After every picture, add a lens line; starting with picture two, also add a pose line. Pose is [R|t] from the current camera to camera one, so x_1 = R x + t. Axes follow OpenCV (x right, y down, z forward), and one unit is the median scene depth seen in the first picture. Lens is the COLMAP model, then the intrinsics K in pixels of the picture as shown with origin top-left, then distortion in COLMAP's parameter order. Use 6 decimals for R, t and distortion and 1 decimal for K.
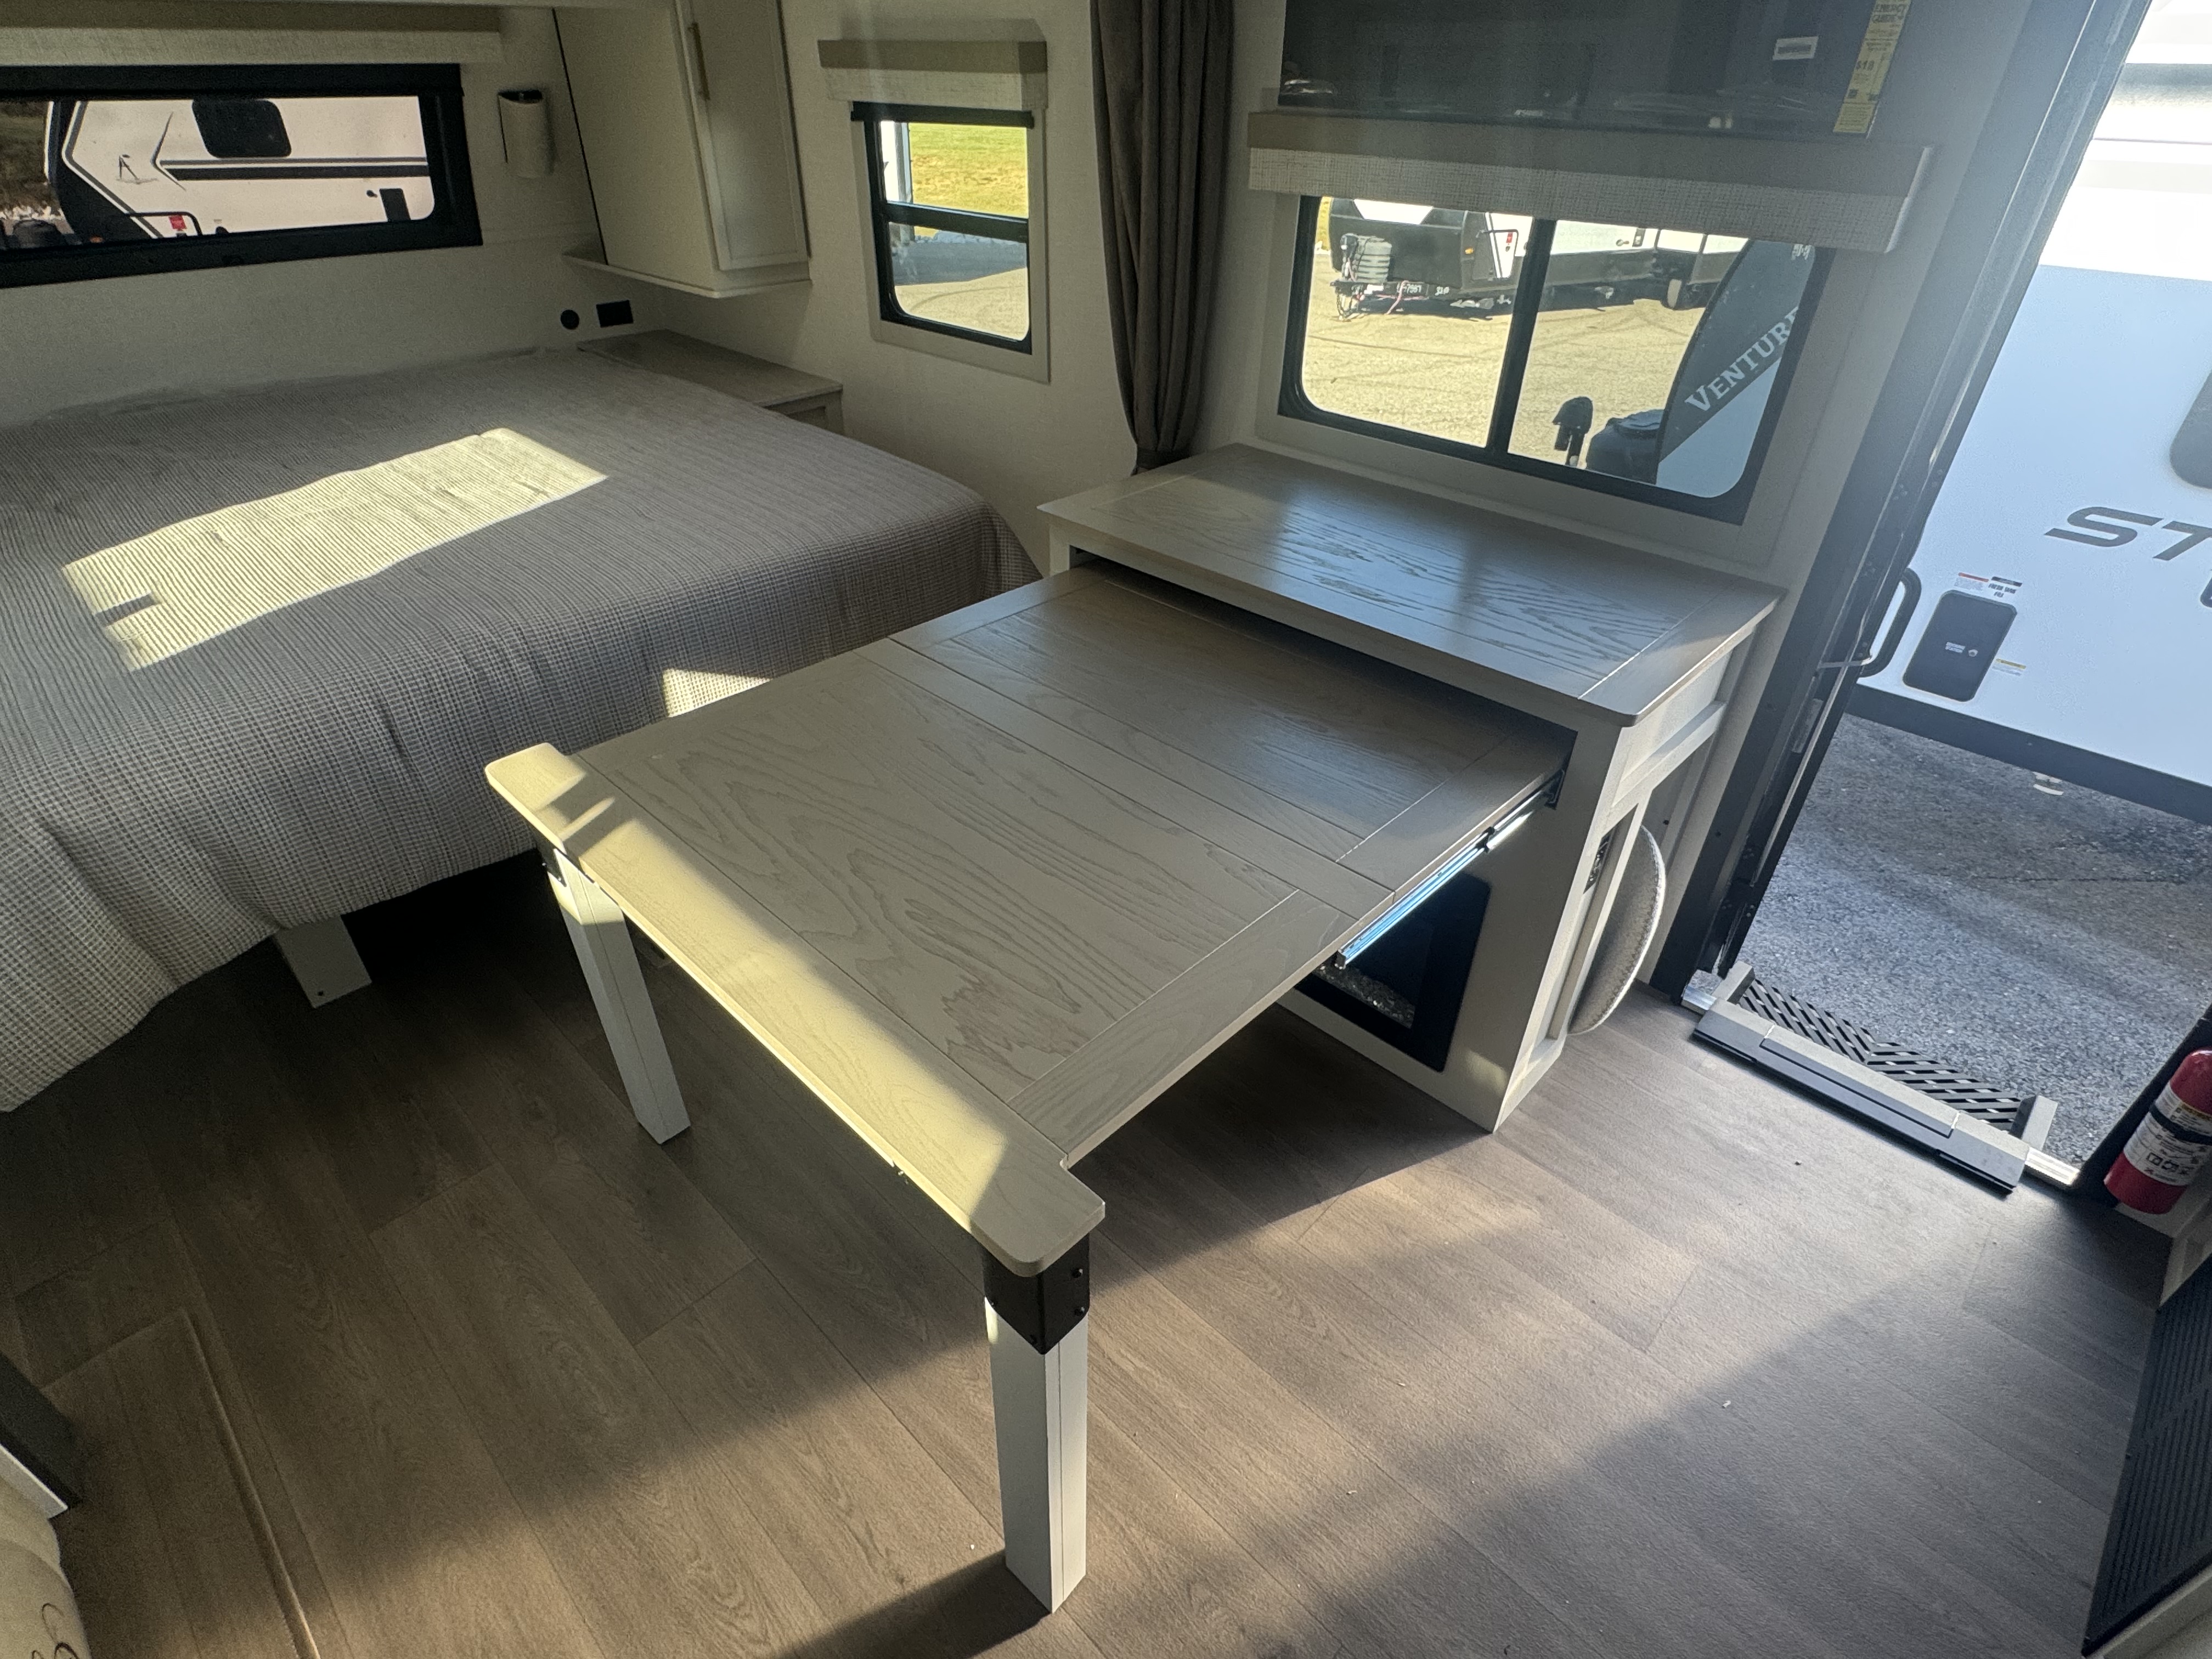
lens RADIAL K [[1123.0, 0, 1093.0], [0, 1123.0, 818.0], [0, 0, 1]] dist [0.002549, -0.000171]
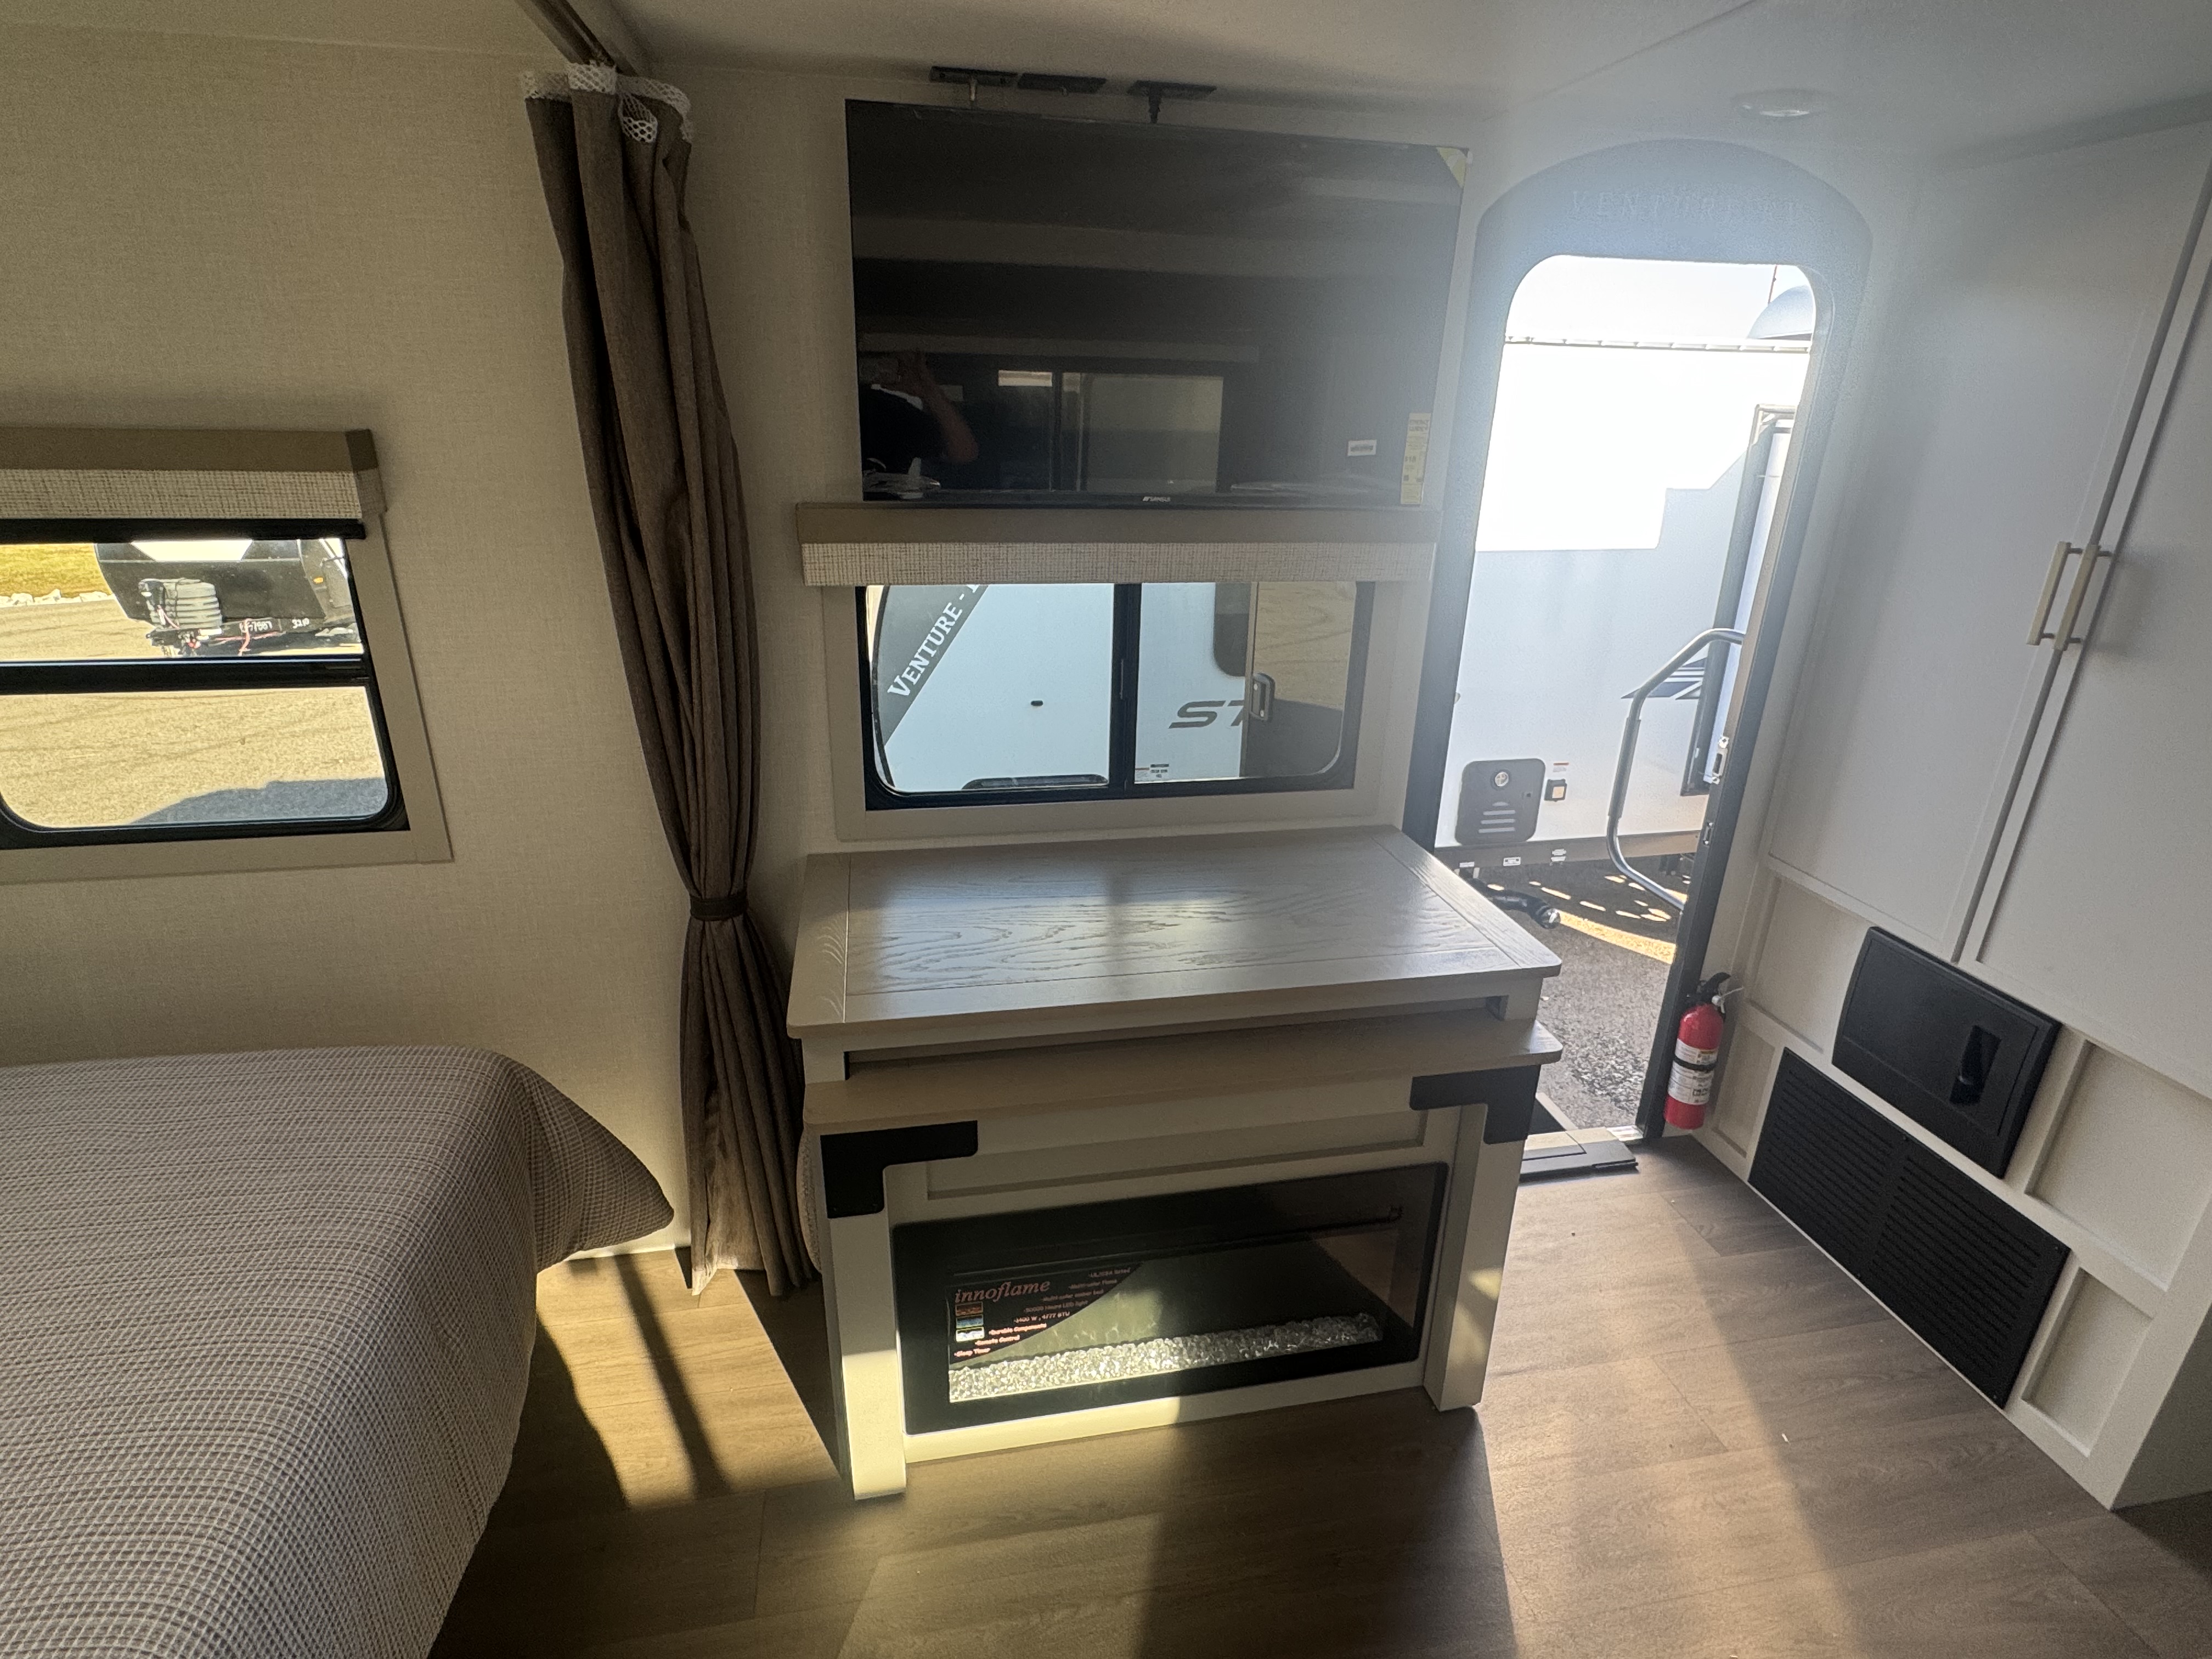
lens RADIAL K [[1123.0, 0, 1093.0], [0, 1123.0, 818.0], [0, 0, 1]] dist [0.002549, -0.000171]
pose [[0.568893, -0.286663, 0.770834, -0.293021], [0.453051, 0.891480, -0.002832, -0.199247], [-0.686372, 0.350838, 0.637030, 0.244576]]
